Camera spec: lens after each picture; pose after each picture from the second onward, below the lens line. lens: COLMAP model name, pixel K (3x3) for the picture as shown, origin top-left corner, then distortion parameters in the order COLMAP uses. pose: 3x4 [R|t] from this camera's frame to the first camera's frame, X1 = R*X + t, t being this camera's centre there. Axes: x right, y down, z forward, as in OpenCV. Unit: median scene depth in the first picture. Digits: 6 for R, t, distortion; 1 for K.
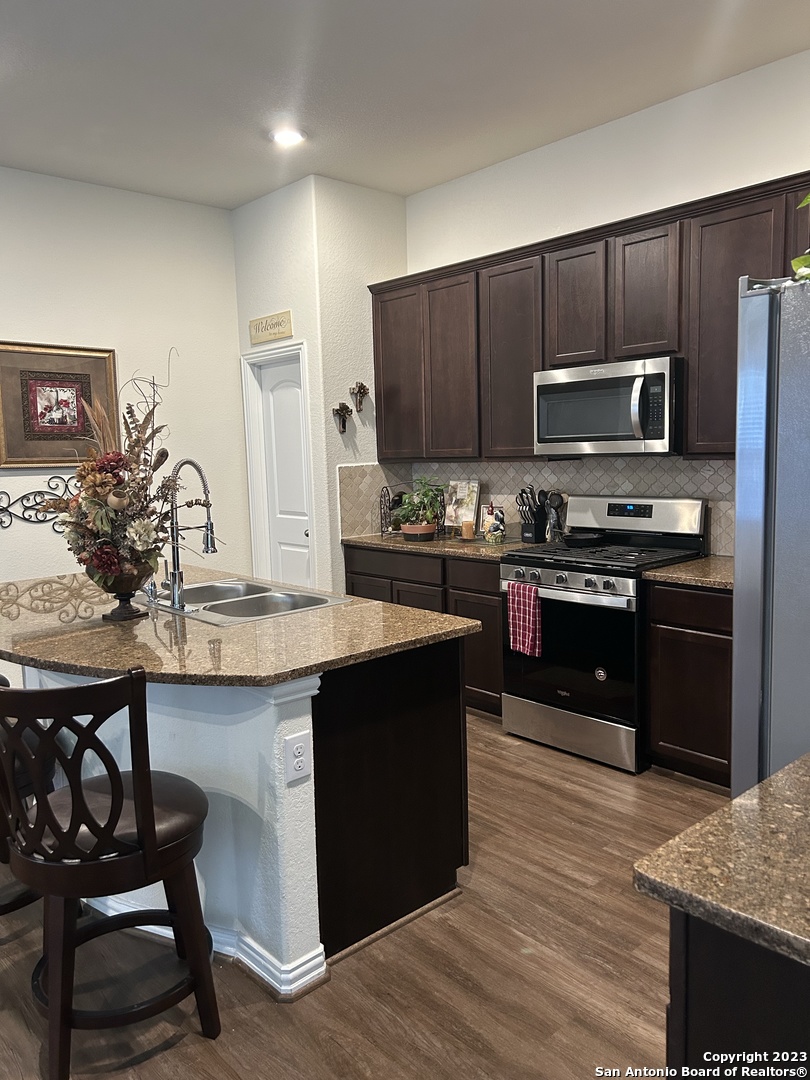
lens RADIAL K [[819.2, 0, 405.4], [0, 819.2, 539.2], [0, 0, 1]] dist [0.032472, -0.035930]
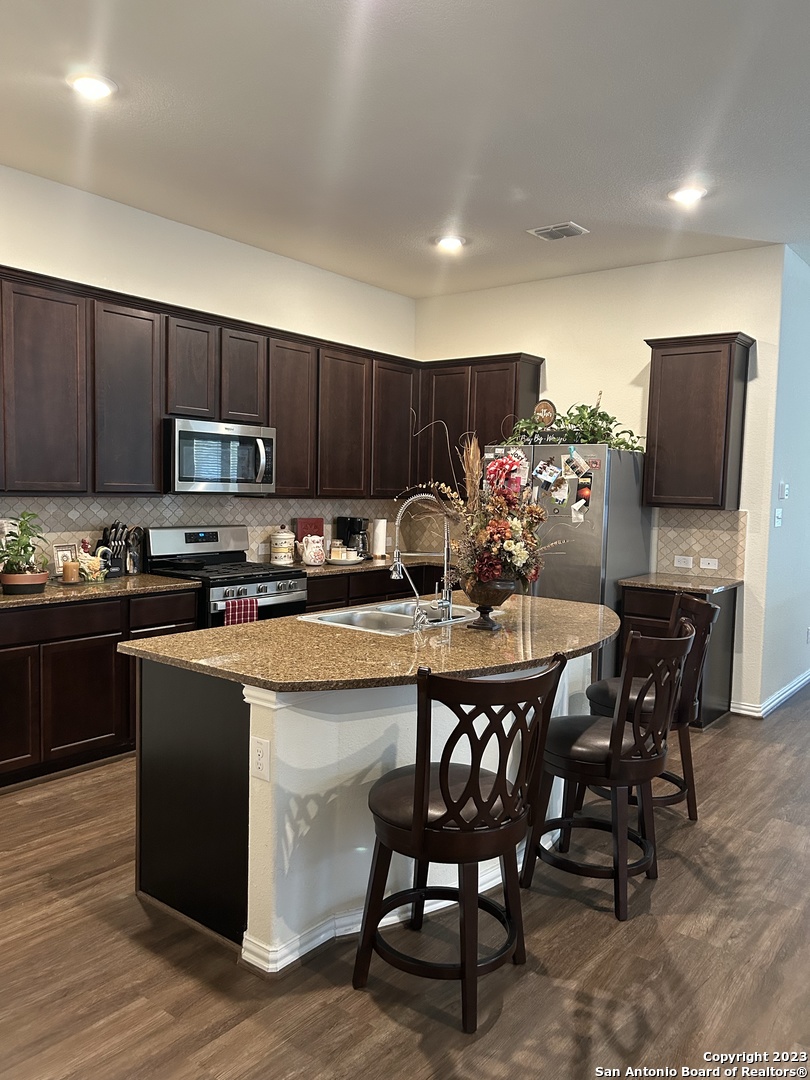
lens RADIAL K [[819.2, 0, 402.0], [0, 819.2, 539.3], [0, 0, 1]] dist [0.032472, -0.035930]
pose [[-0.173785, -0.039675, 0.983984, -1.005668], [0.089040, 0.994462, 0.055824, -0.074018], [-0.980750, 0.097316, -0.169290, 0.900545]]
